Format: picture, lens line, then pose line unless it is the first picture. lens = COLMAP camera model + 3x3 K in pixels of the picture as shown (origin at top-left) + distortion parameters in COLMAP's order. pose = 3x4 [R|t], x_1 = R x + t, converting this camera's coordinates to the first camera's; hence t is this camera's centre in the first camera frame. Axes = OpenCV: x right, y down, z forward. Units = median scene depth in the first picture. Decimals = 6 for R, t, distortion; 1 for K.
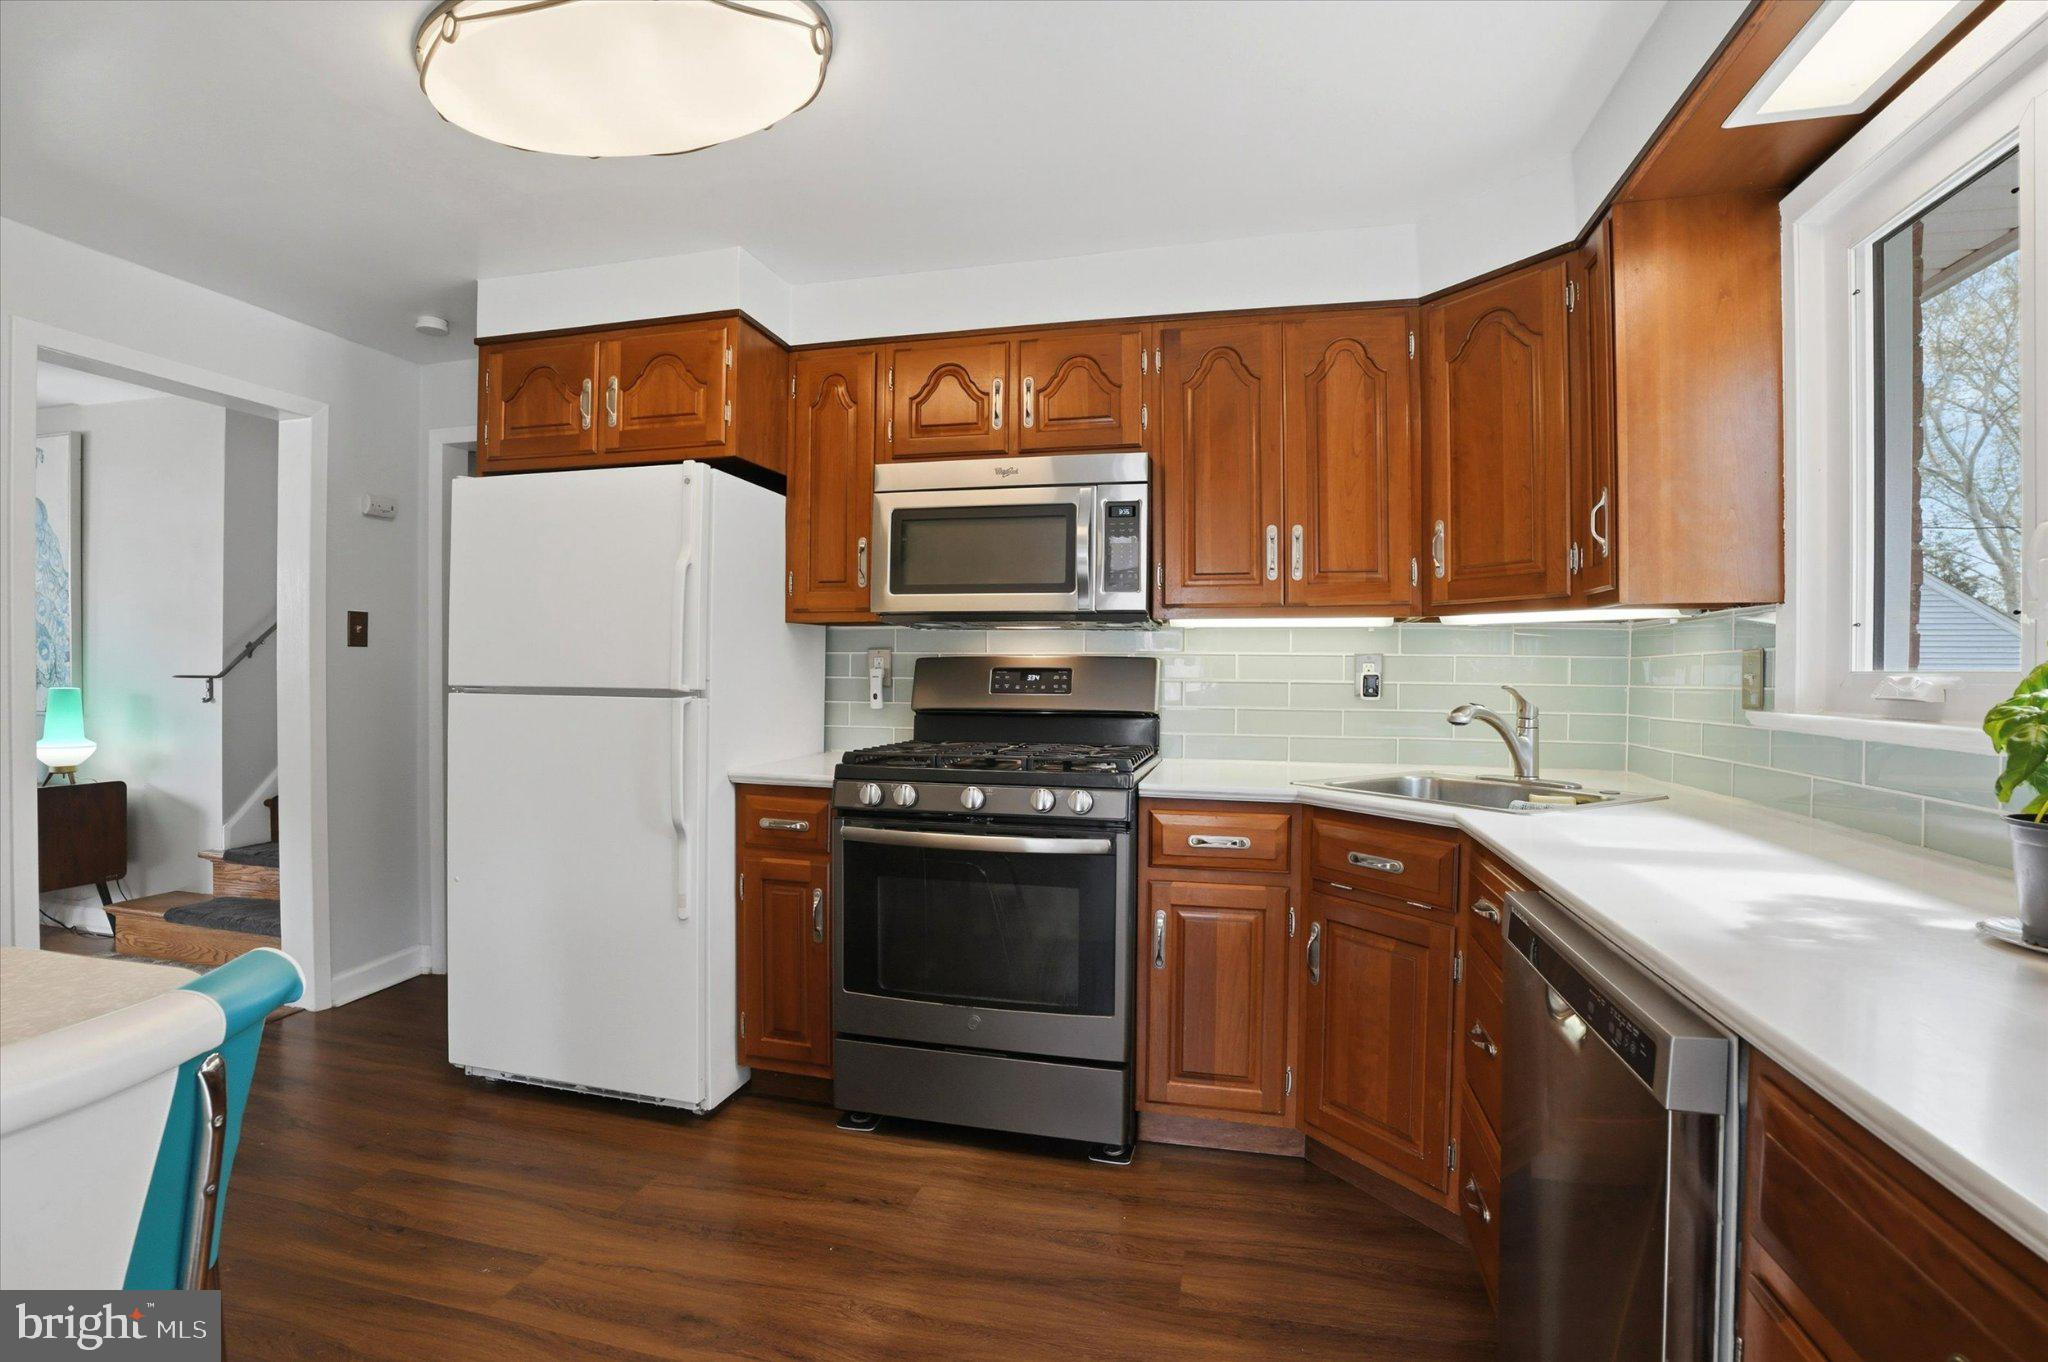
lens RADIAL K [[930.2, 0, 1023.9], [0, 930.2, 671.6], [0, 0, 1]] dist [-0.037454, 0.000352]
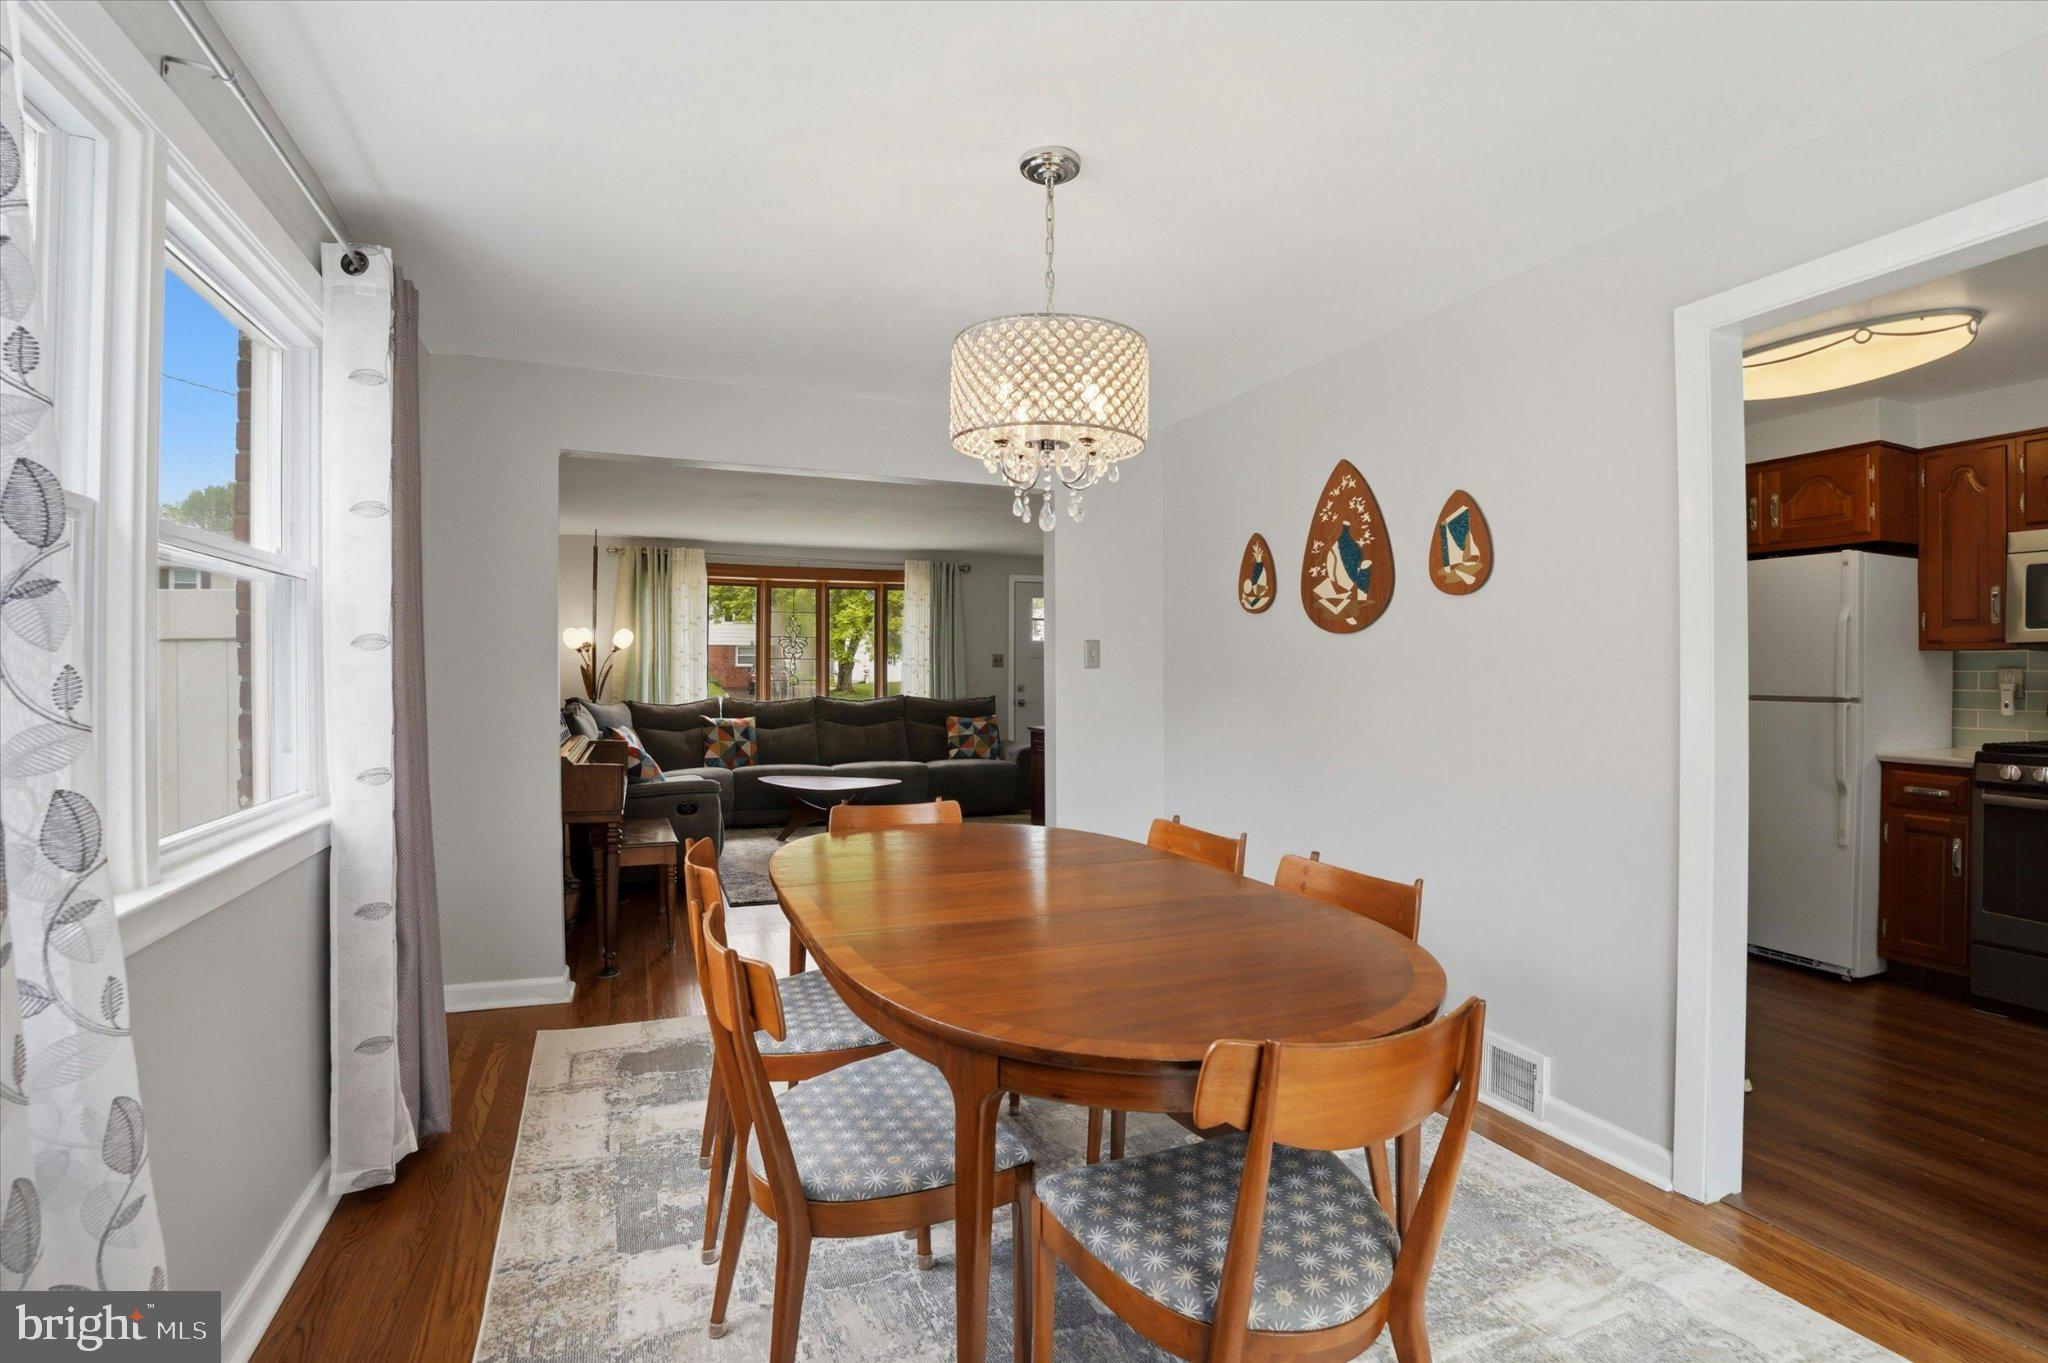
lens RADIAL K [[930.2, 0, 1005.8], [0, 930.2, 672.6], [0, 0, 1]] dist [-0.037454, 0.000352]
pose [[0.566753, -0.003782, -0.823879, 0.075034], [0.000503, 0.999991, -0.004245, -0.016077], [0.823888, 0.001991, 0.566750, -0.951174]]
